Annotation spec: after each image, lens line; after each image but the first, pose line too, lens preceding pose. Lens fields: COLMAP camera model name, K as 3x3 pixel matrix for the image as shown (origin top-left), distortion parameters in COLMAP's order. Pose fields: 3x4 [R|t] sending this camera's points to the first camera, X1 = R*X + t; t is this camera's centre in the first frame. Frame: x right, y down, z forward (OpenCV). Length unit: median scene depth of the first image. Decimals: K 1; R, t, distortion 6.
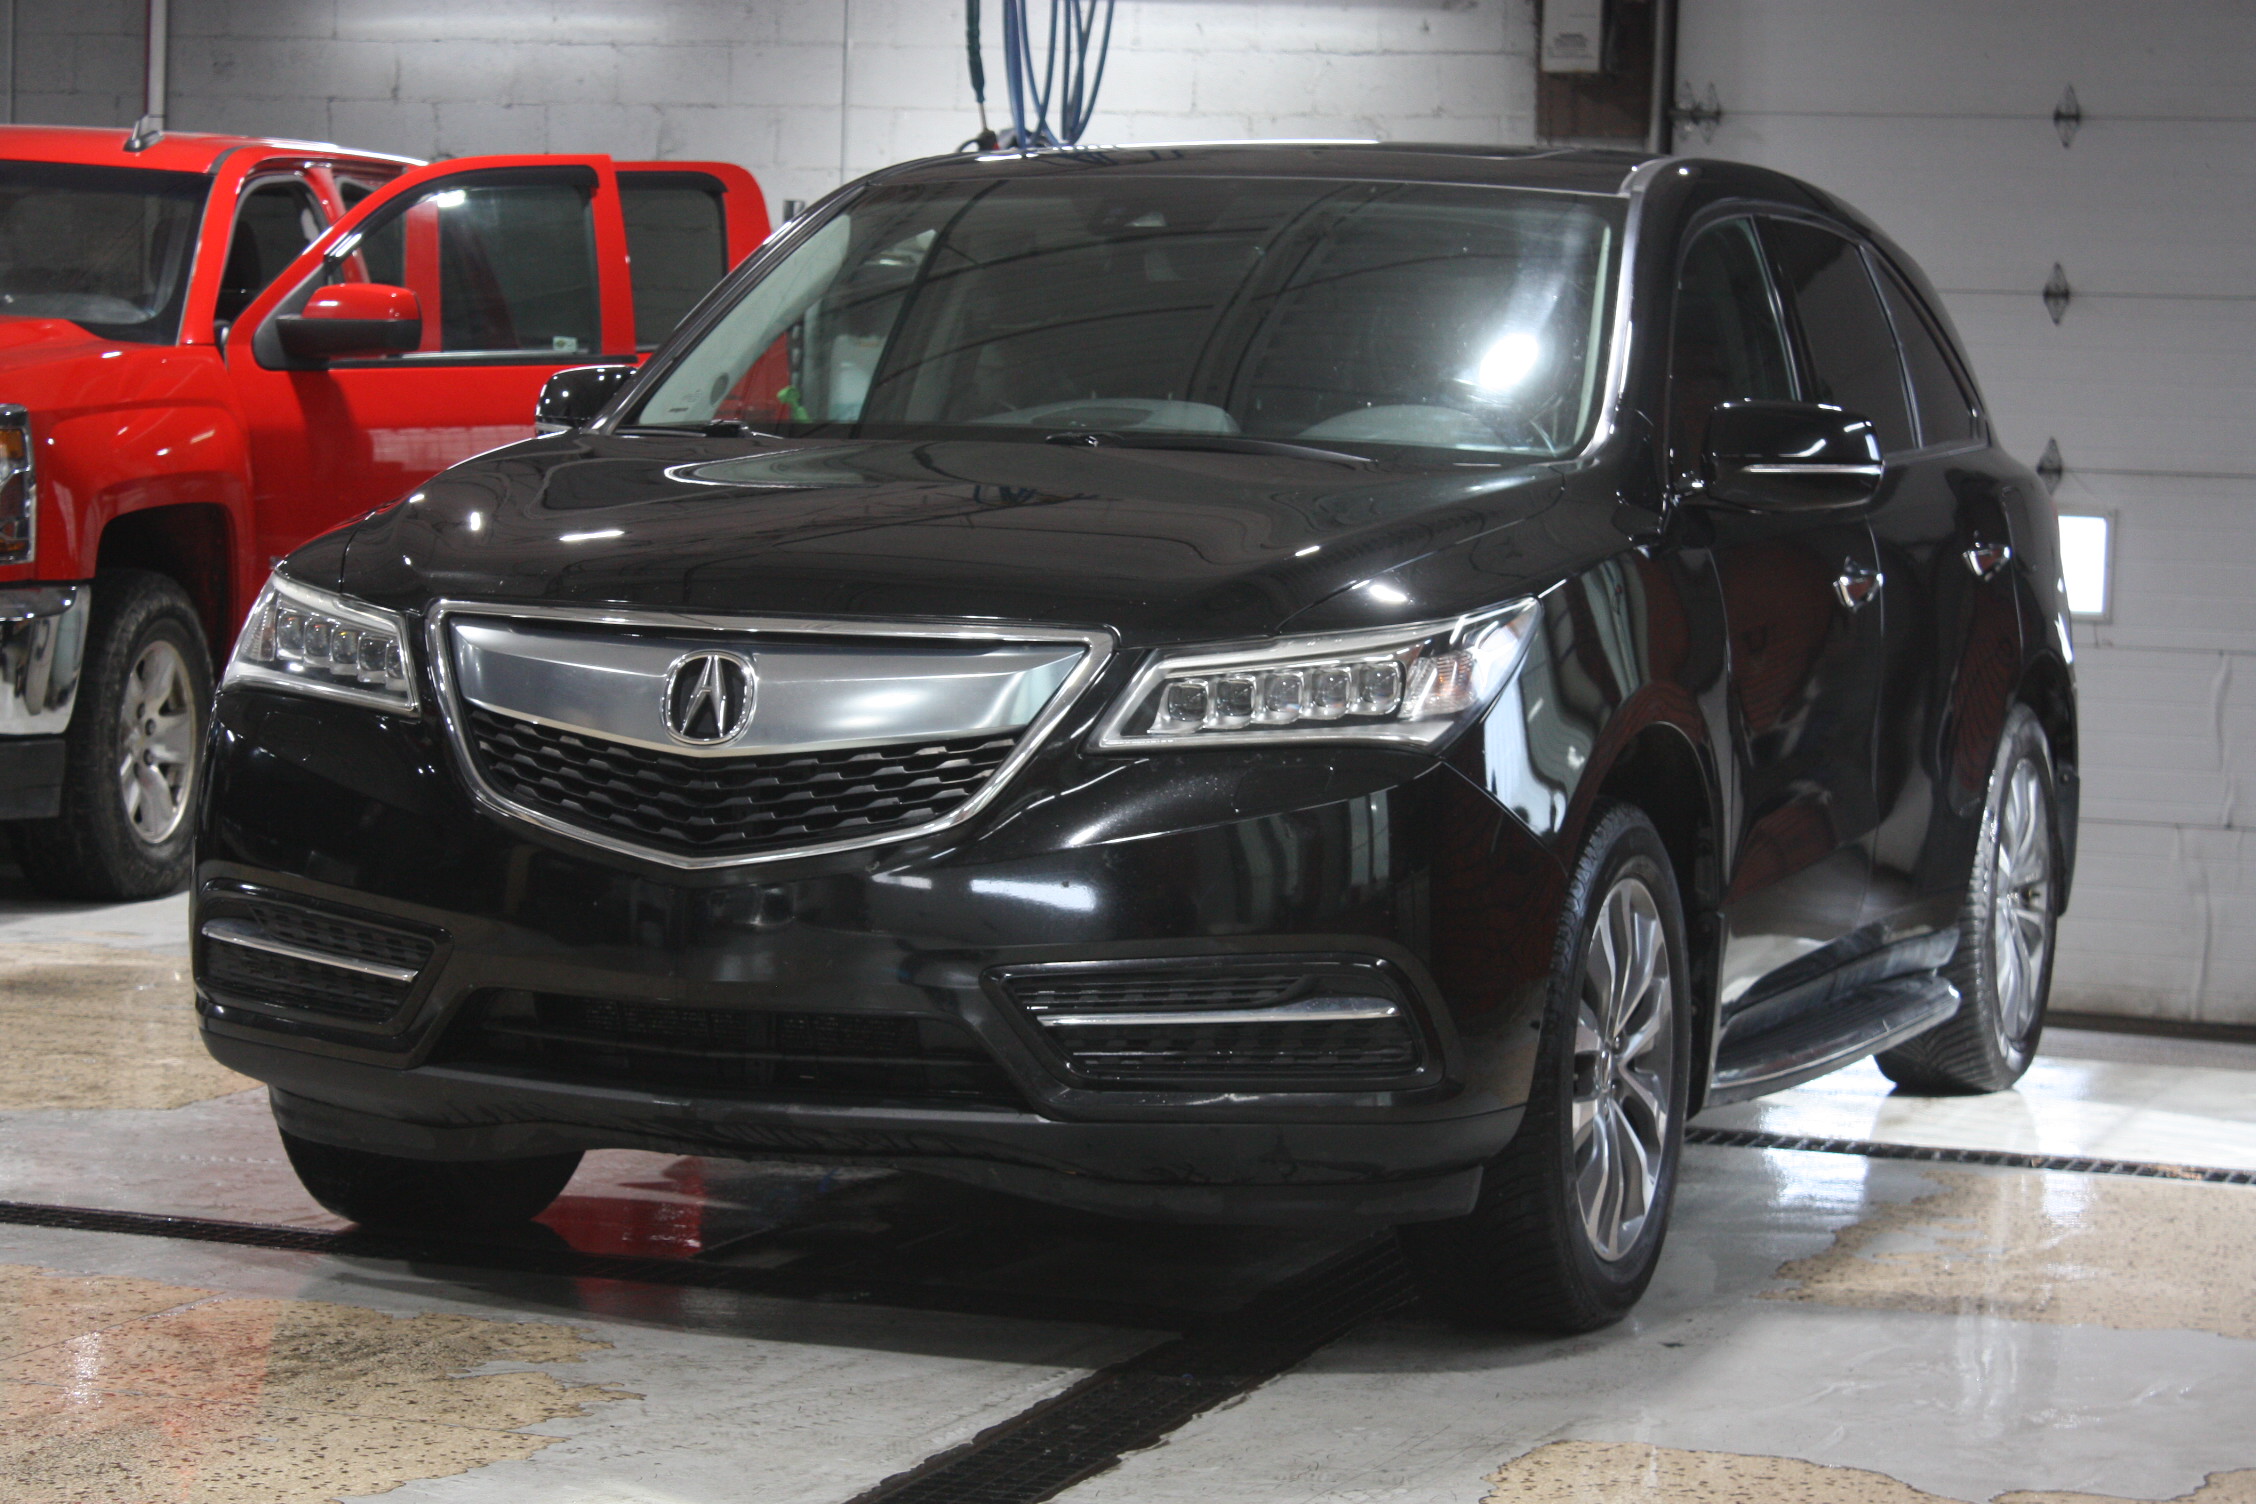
lens RADIAL K [[5546.4, 0, 1128.9], [0, 5546.4, 744.5], [0, 0, 1]] dist [0.092644, 0.000000]
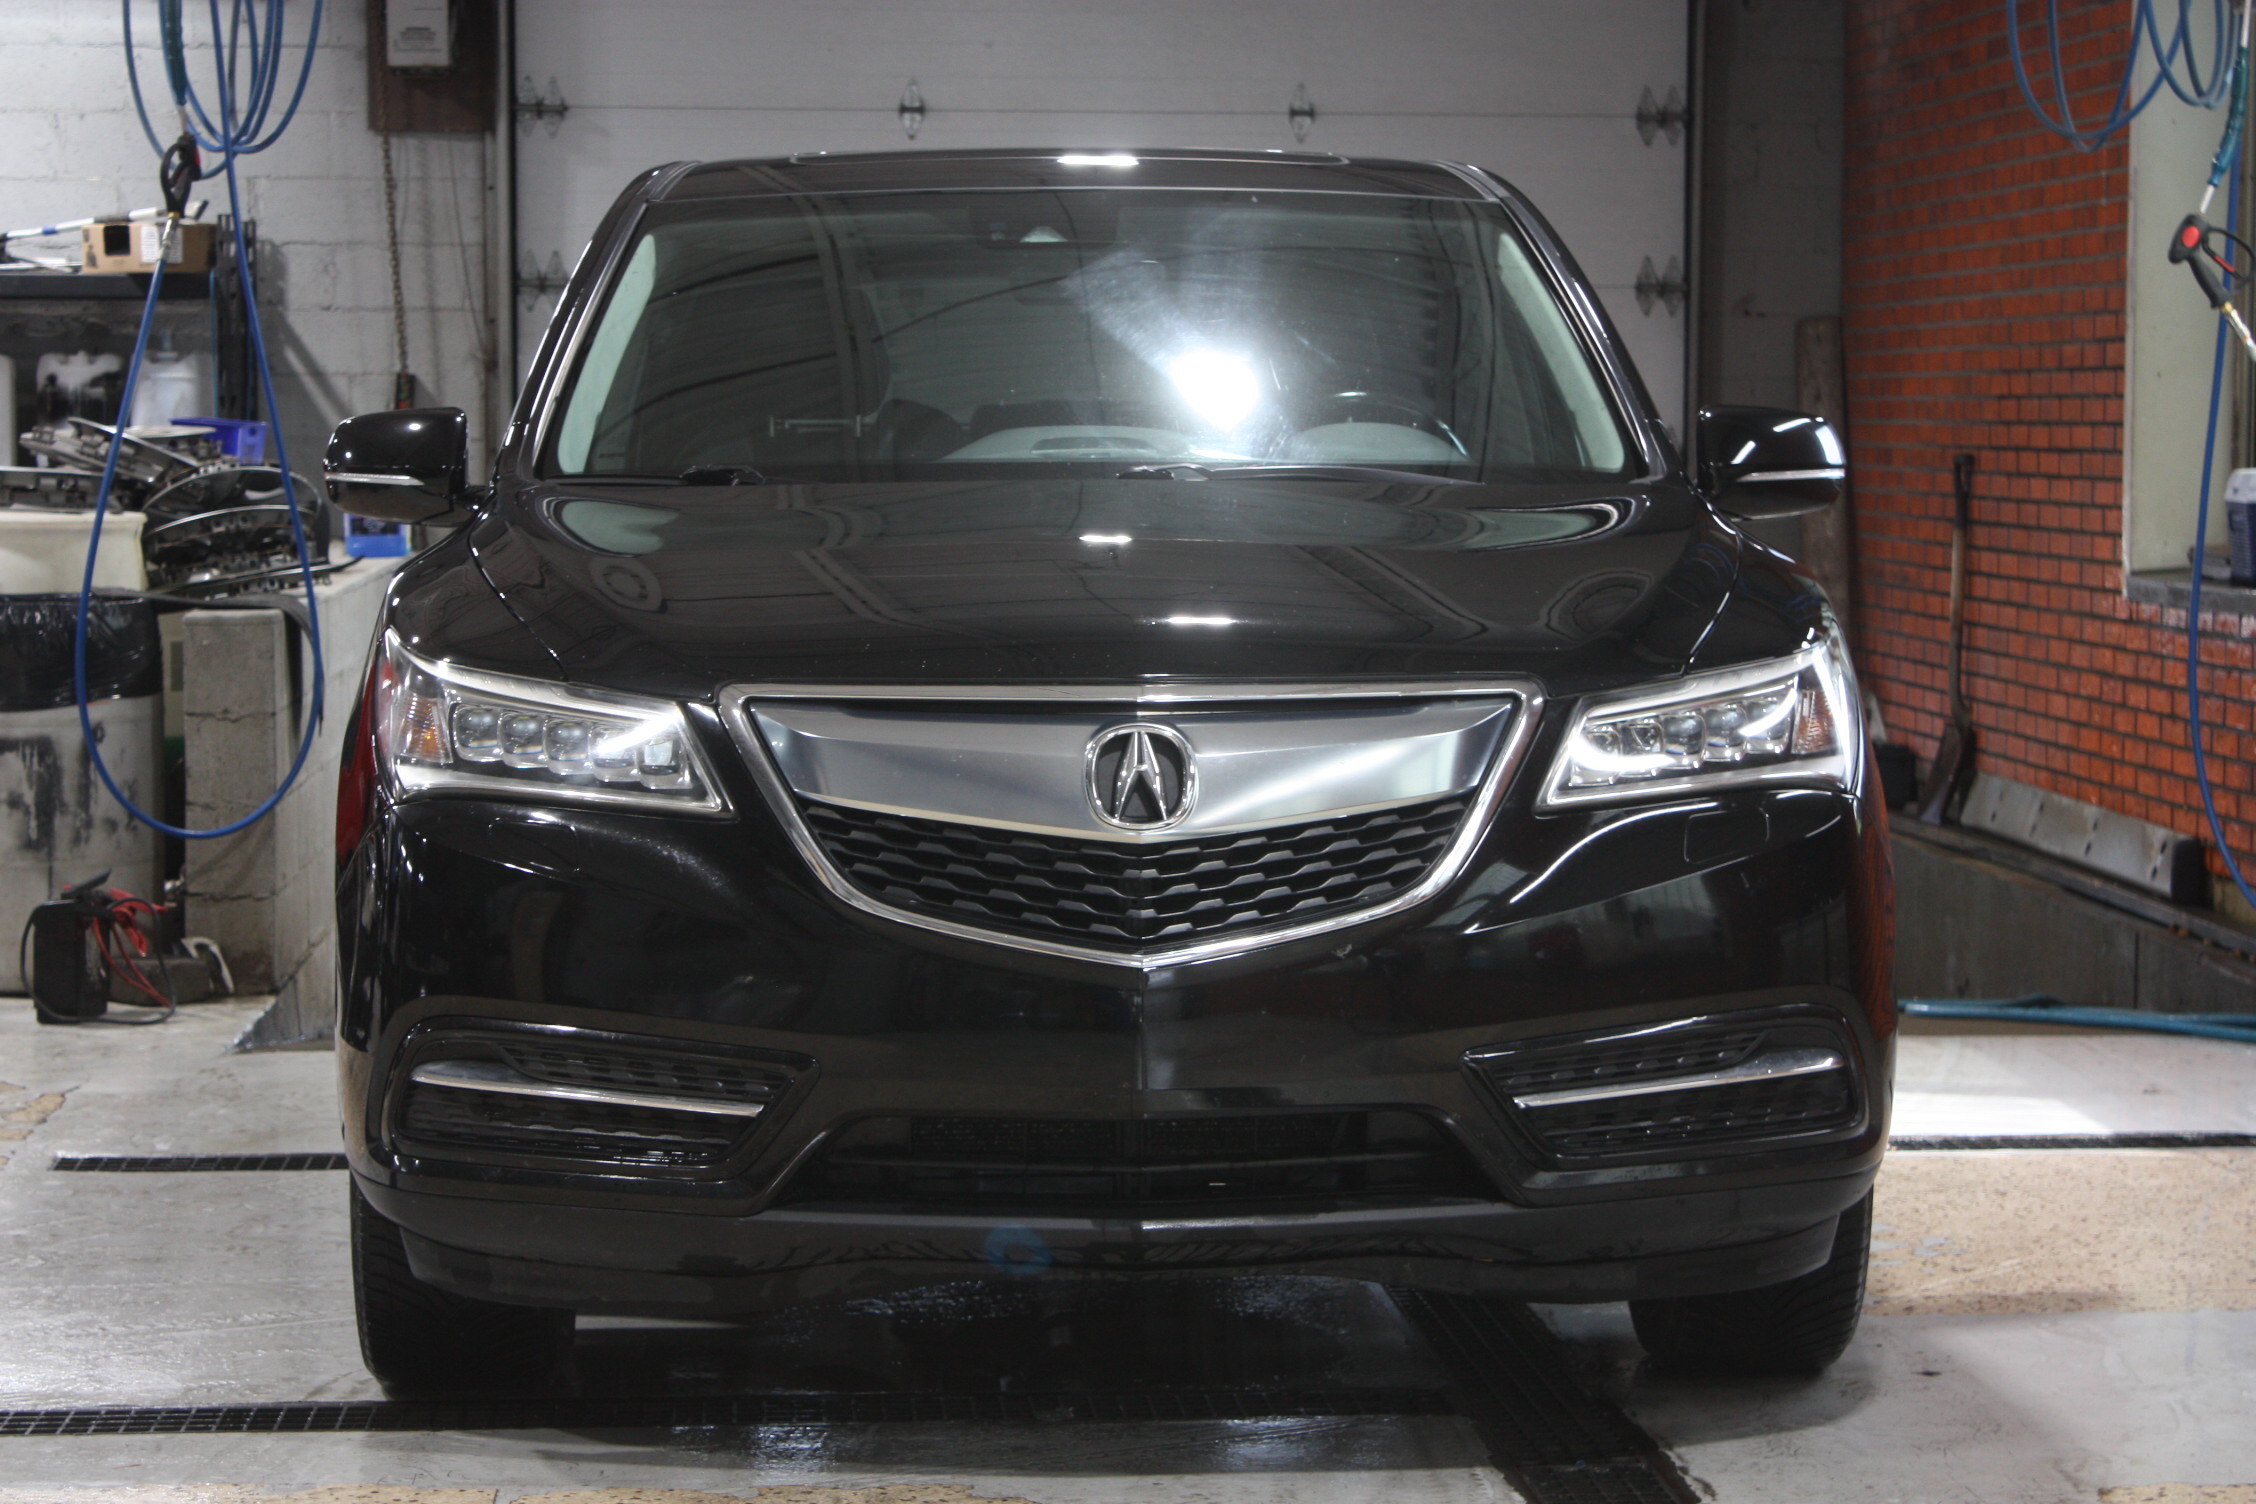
lens RADIAL K [[5254.5, 0, 1127.8], [0, 5254.5, 759.7], [0, 0, 1]] dist [0.043177, 0.000000]
pose [[0.910773, -0.058678, 0.408717, -0.409434], [0.053397, 0.998277, 0.024330, -0.030809], [-0.409441, -0.000334, 0.912337, 0.211588]]
